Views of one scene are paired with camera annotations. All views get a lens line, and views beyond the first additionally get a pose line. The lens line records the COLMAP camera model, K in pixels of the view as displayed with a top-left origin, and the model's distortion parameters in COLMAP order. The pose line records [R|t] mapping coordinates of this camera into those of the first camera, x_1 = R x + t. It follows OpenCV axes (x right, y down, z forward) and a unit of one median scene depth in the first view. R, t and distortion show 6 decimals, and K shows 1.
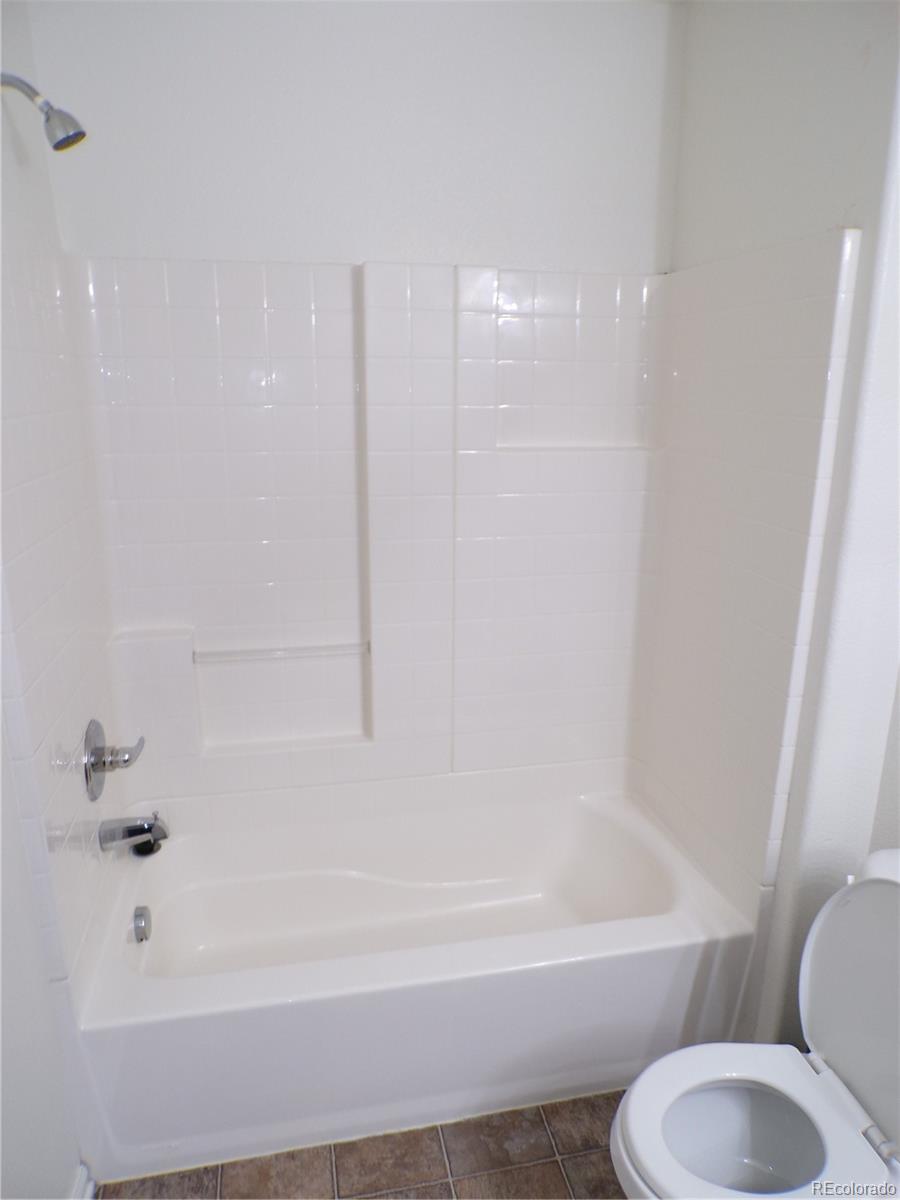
lens RADIAL K [[812.3, 0, 475.1], [0, 812.3, 596.8], [0, 0, 1]] dist [-0.095561, 0.043696]
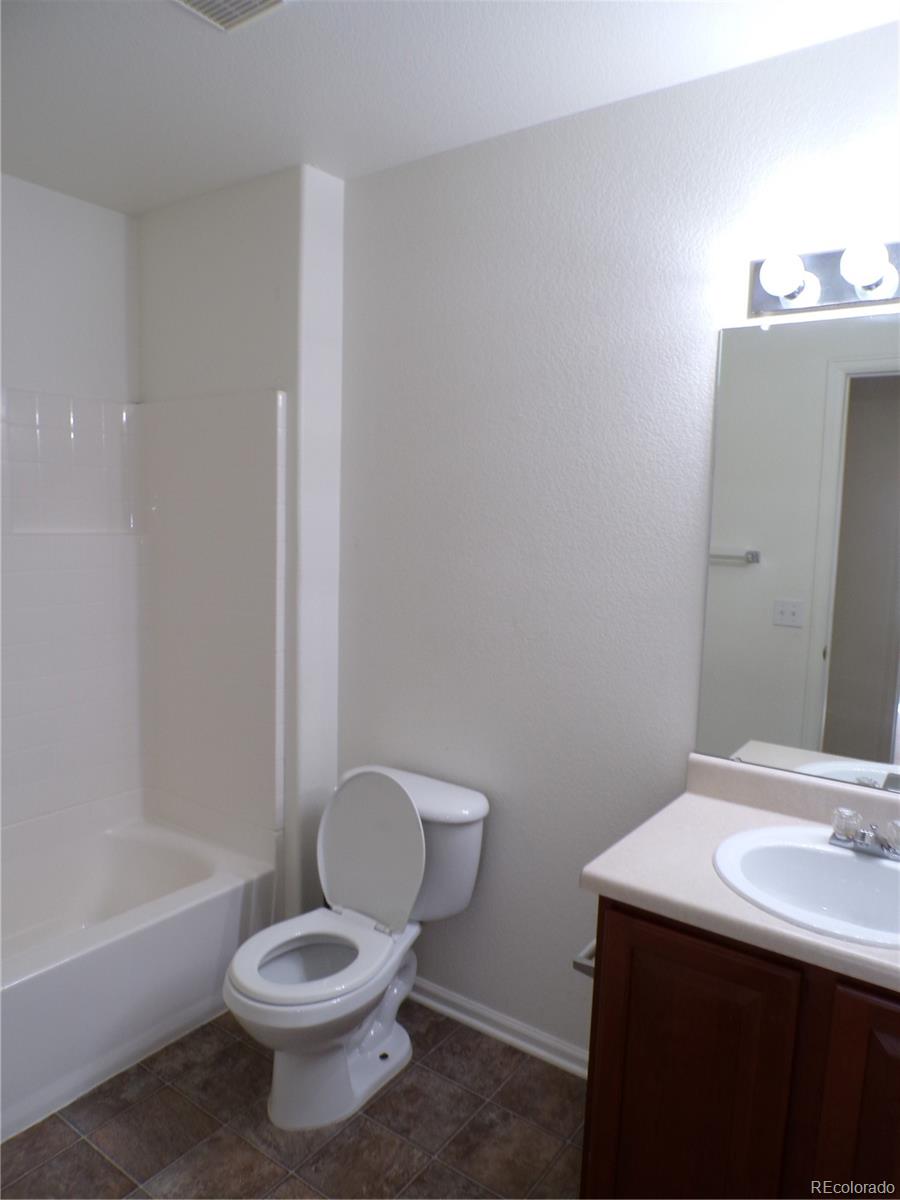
lens RADIAL K [[812.3, 0, 475.1], [0, 812.3, 596.8], [0, 0, 1]] dist [-0.095561, 0.043696]
pose [[0.749690, -0.074241, 0.657612, -0.274773], [0.154598, 0.985840, -0.064949, 0.098876], [-0.643479, 0.150357, 0.750552, -0.355817]]
